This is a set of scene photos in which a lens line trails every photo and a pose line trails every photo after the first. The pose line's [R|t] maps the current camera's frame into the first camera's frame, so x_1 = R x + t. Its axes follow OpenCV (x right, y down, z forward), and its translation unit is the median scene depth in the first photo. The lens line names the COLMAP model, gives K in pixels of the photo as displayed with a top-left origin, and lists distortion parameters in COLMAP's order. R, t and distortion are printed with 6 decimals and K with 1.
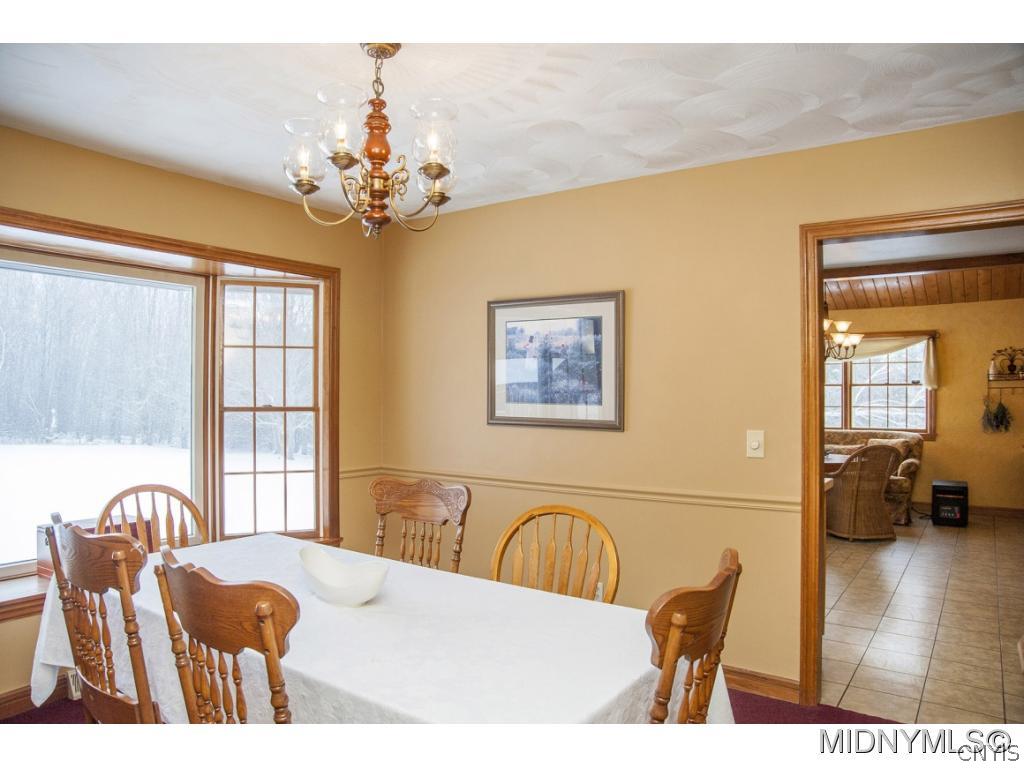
lens RADIAL K [[723.4, 0, 512.0], [0, 723.4, 384.0], [0, 0, 1]] dist [-0.158370, 0.109450]
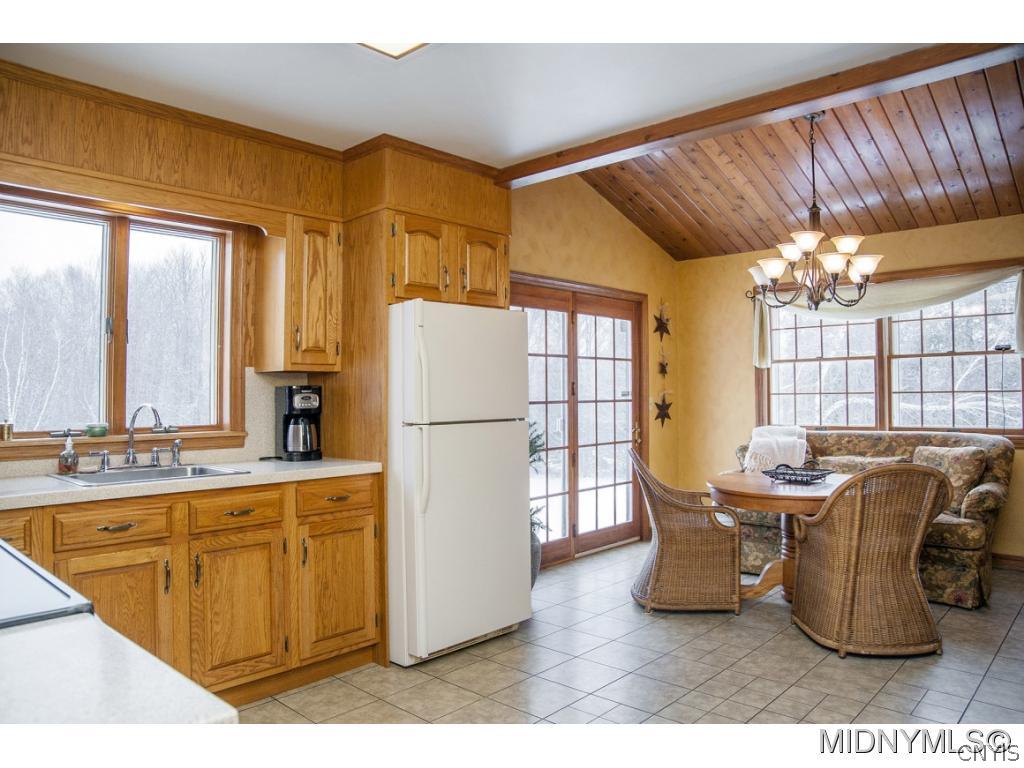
lens RADIAL K [[723.4, 0, 512.0], [0, 723.4, 384.0], [0, 0, 1]] dist [-0.158370, 0.109450]
pose [[0.989801, -0.018321, -0.141272, 0.261633], [0.018184, 0.999832, -0.002265, 0.021954], [0.141290, -0.000327, 0.989968, 0.381983]]
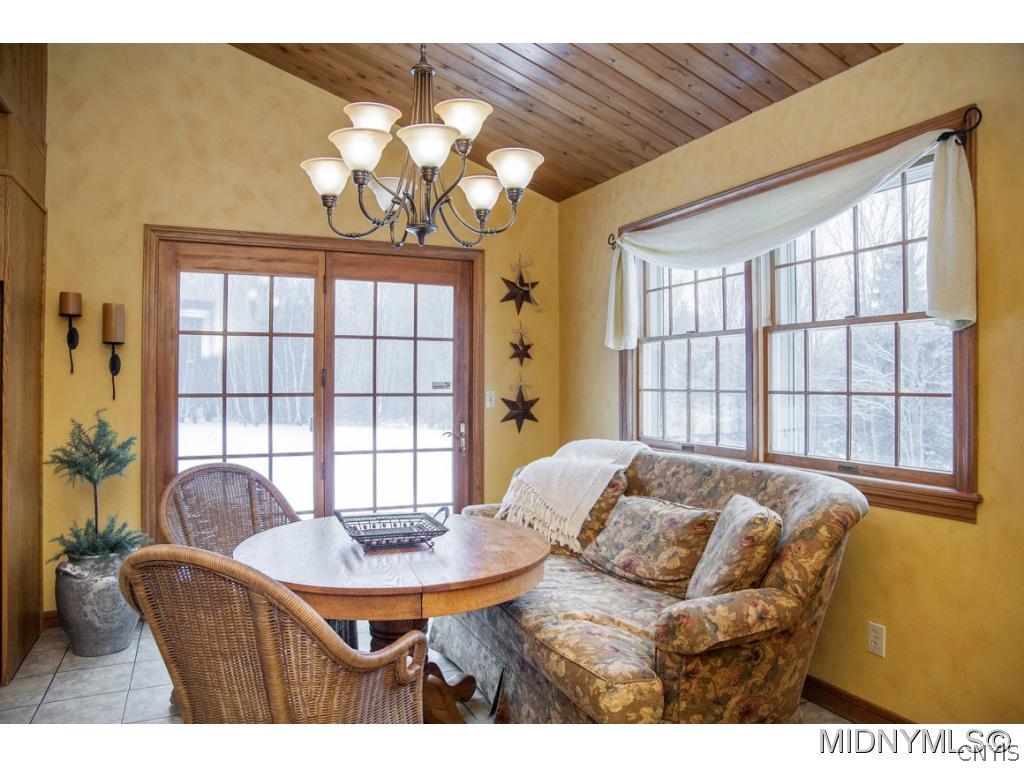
lens RADIAL K [[723.4, 0, 512.0], [0, 723.4, 384.0], [0, 0, 1]] dist [-0.158370, 0.109450]
pose [[0.857465, -0.000214, -0.514542, 0.594715], [0.008339, 0.999874, 0.013480, 0.024479], [0.514475, -0.015850, 0.857359, 0.682946]]
